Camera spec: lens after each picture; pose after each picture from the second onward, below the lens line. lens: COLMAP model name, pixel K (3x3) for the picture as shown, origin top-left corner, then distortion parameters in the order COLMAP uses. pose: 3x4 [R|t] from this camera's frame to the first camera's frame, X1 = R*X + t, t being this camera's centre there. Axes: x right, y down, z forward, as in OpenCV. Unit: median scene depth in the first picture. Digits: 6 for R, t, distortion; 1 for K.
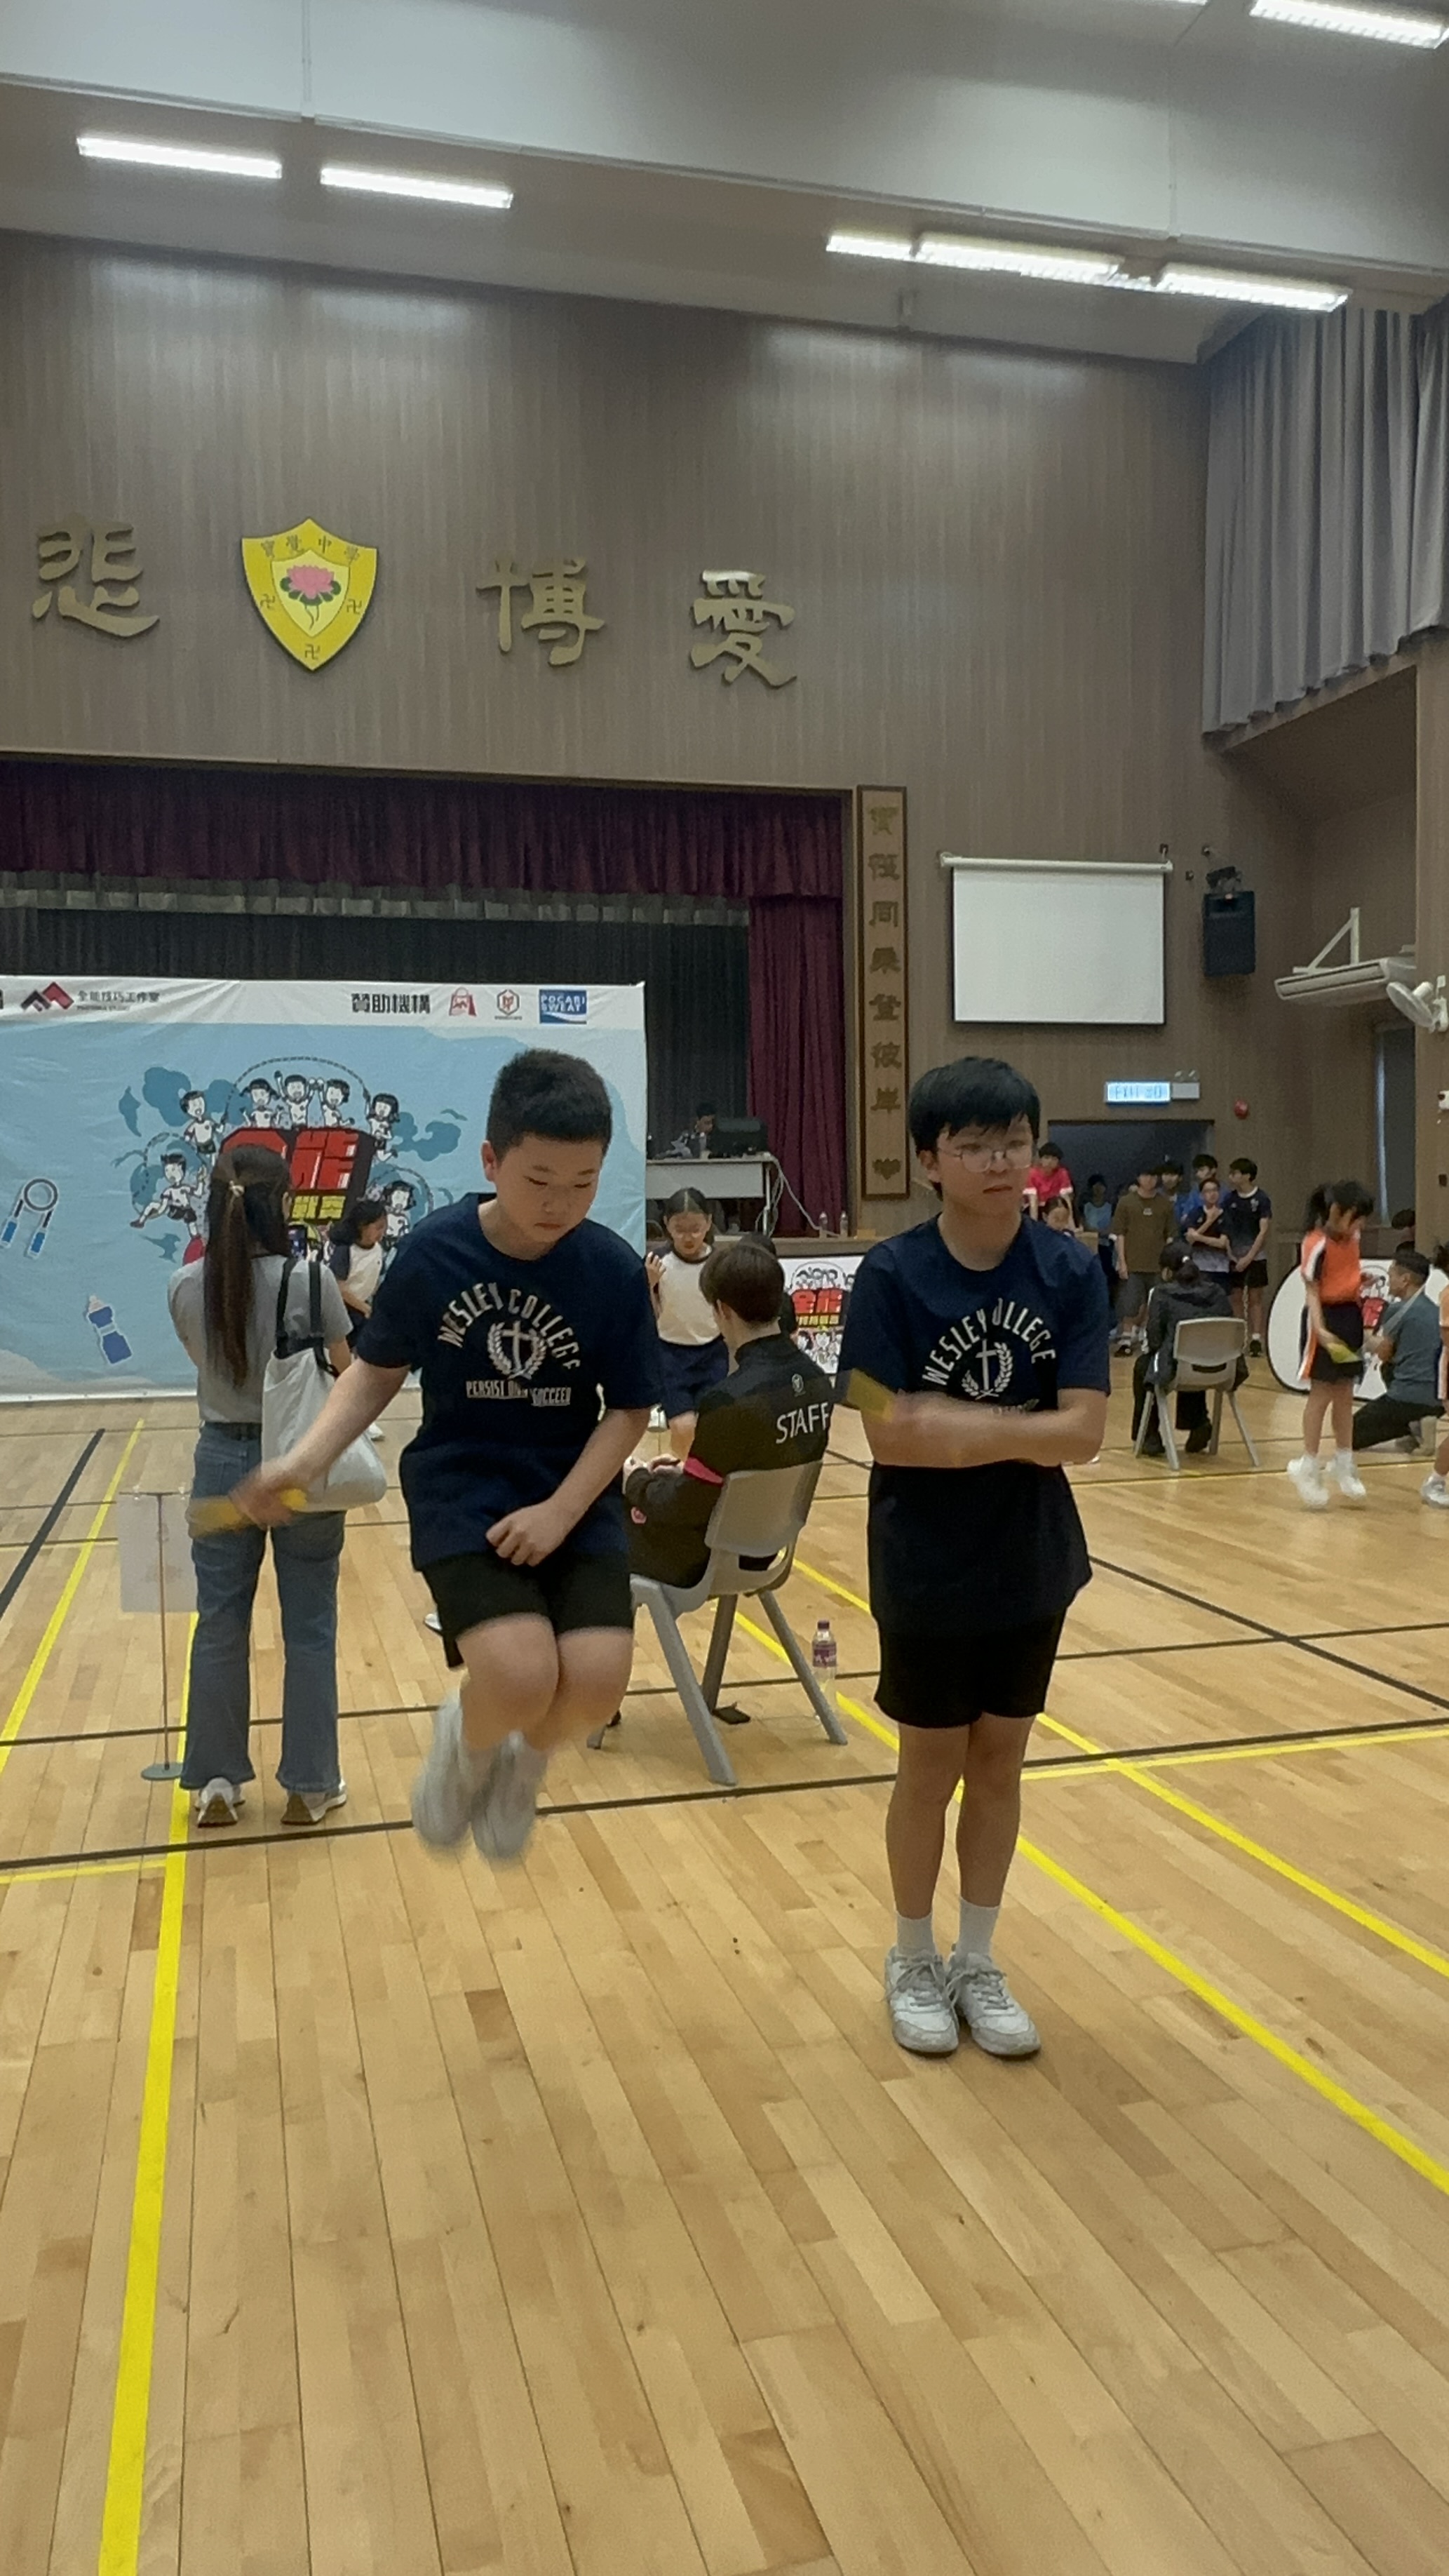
lens RADIAL K [[1854.2, 0, 724.5], [0, 1854.2, 1288.0], [0, 0, 1]] dist [0.021573, -0.063095]
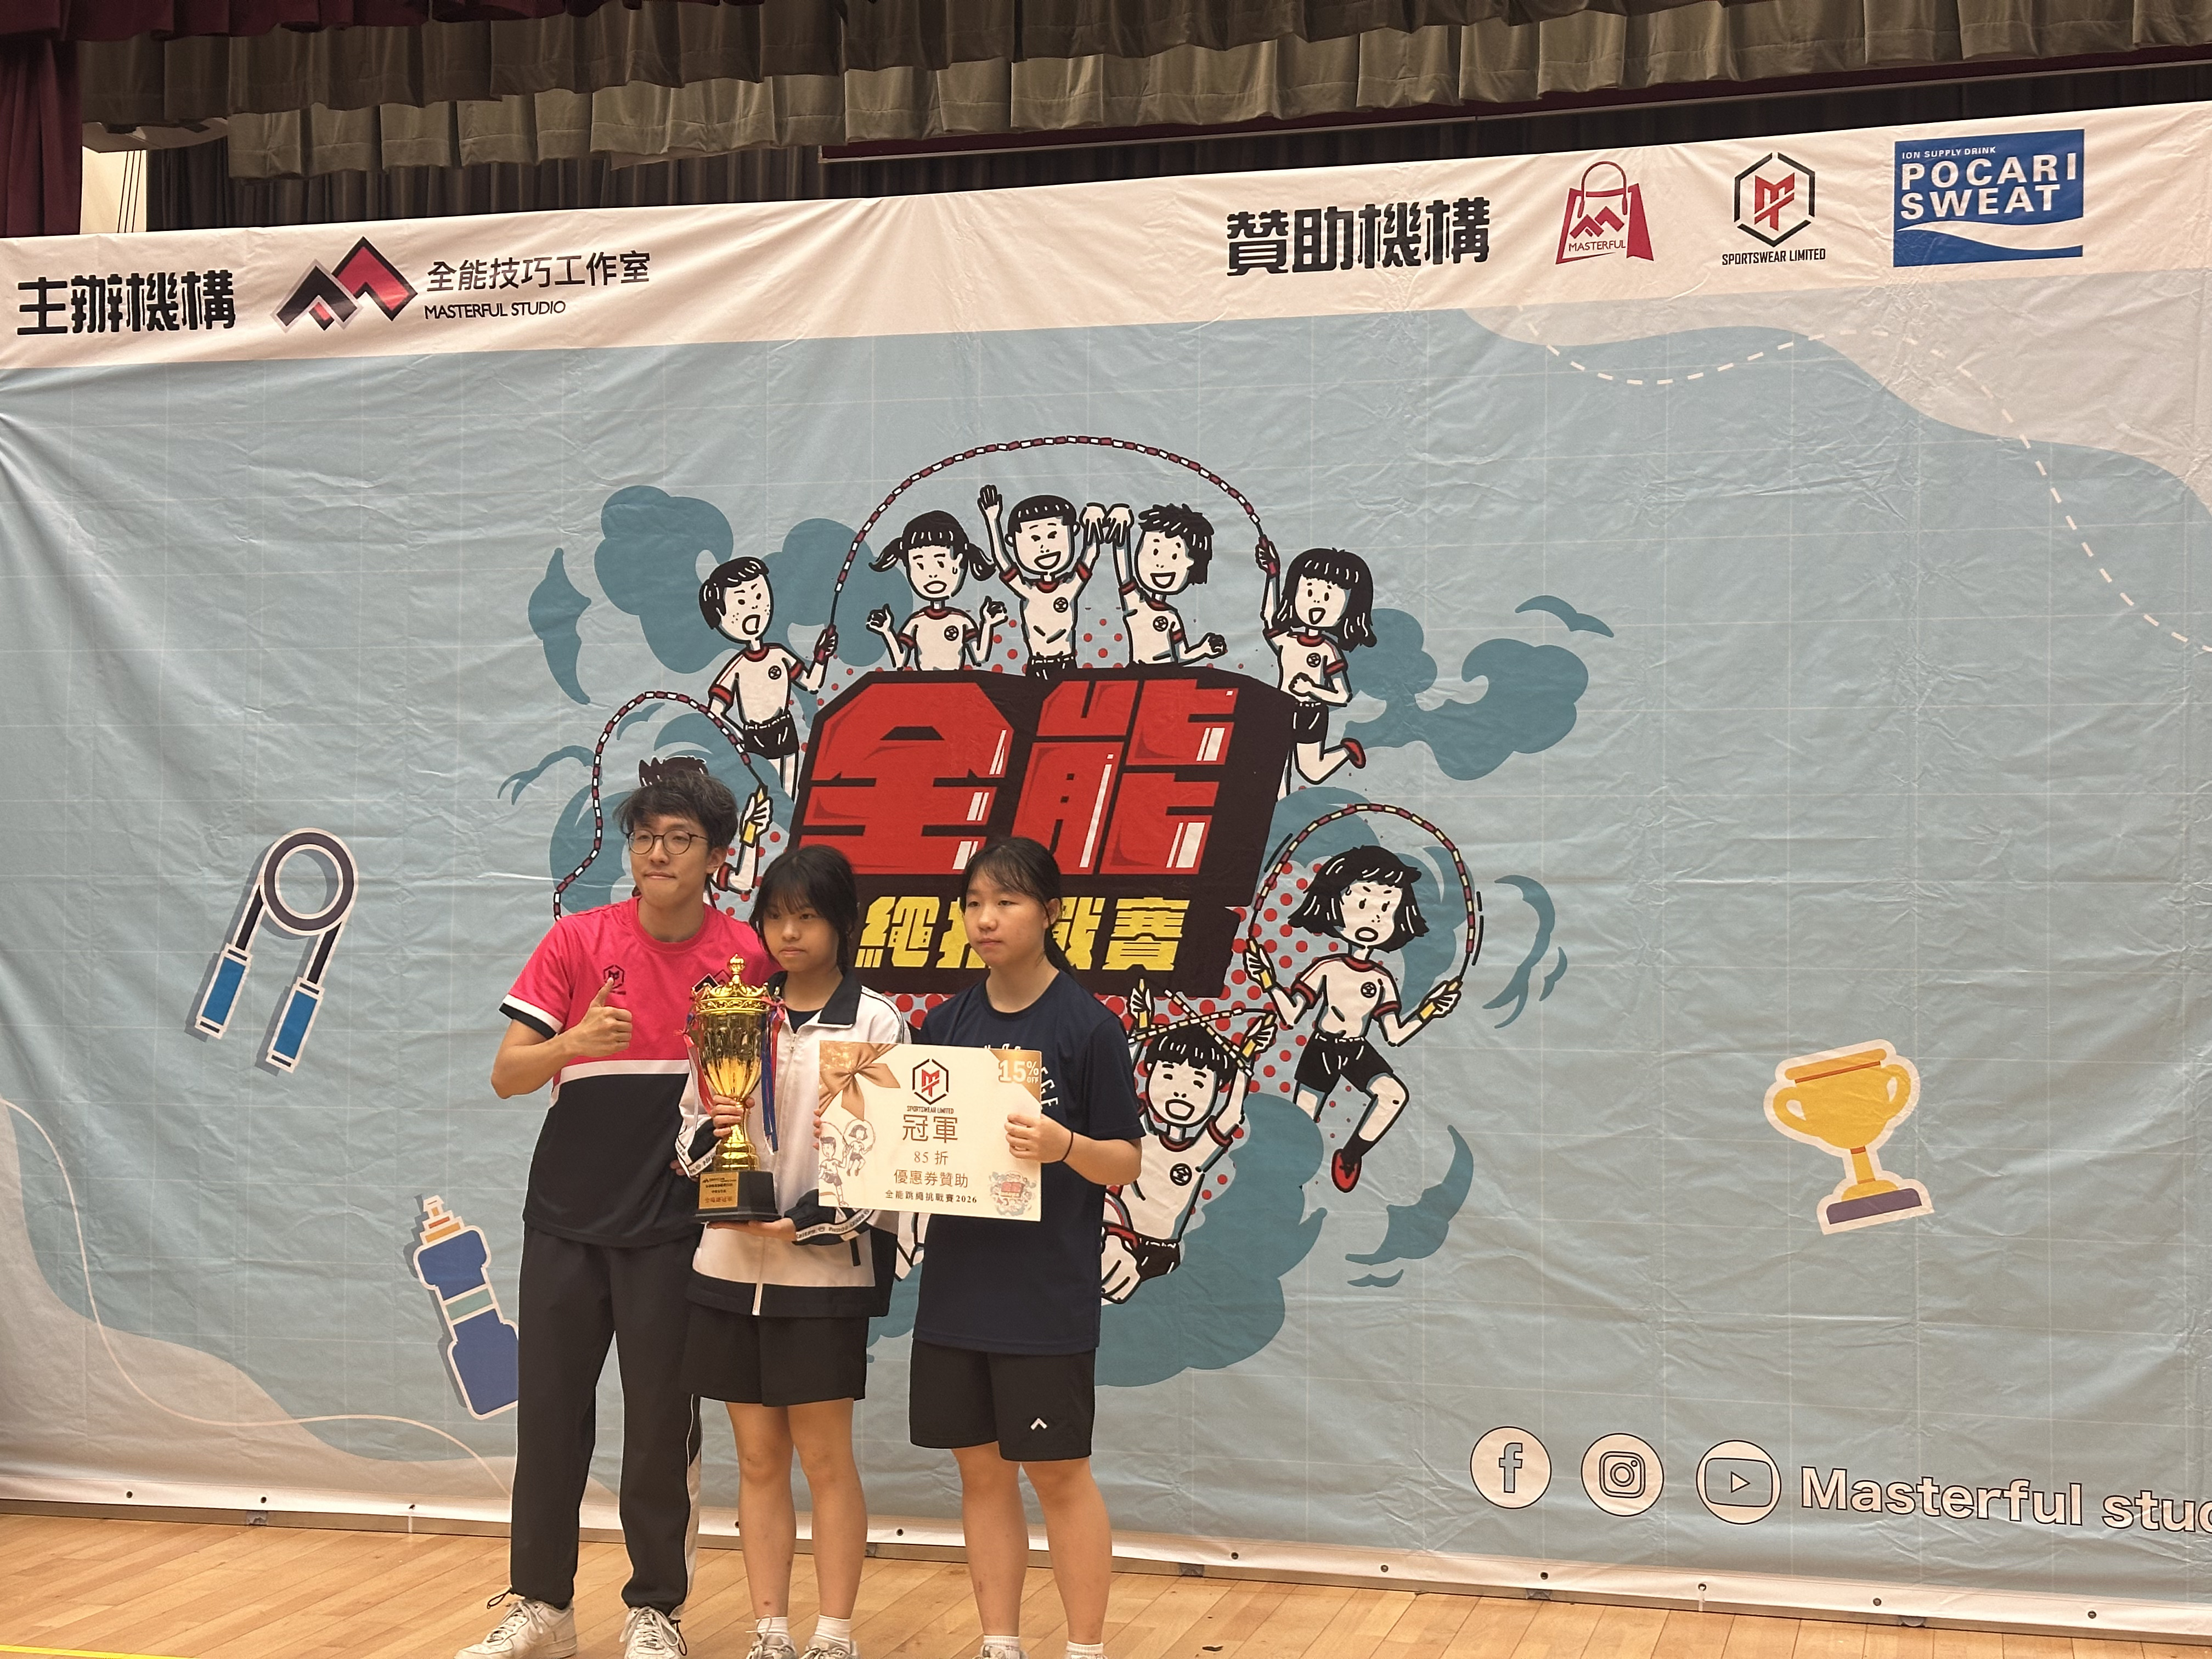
lens RADIAL K [[3057.6, 0, 1106.0], [0, 3057.6, 829.5], [0, 0, 1]] dist [0.122745, 0.160694]
pose [[0.861892, 0.005076, -0.507067, 0.029287], [-0.036890, 0.997928, -0.052715, -0.032500], [0.505749, 0.064140, 0.860293, 0.544173]]
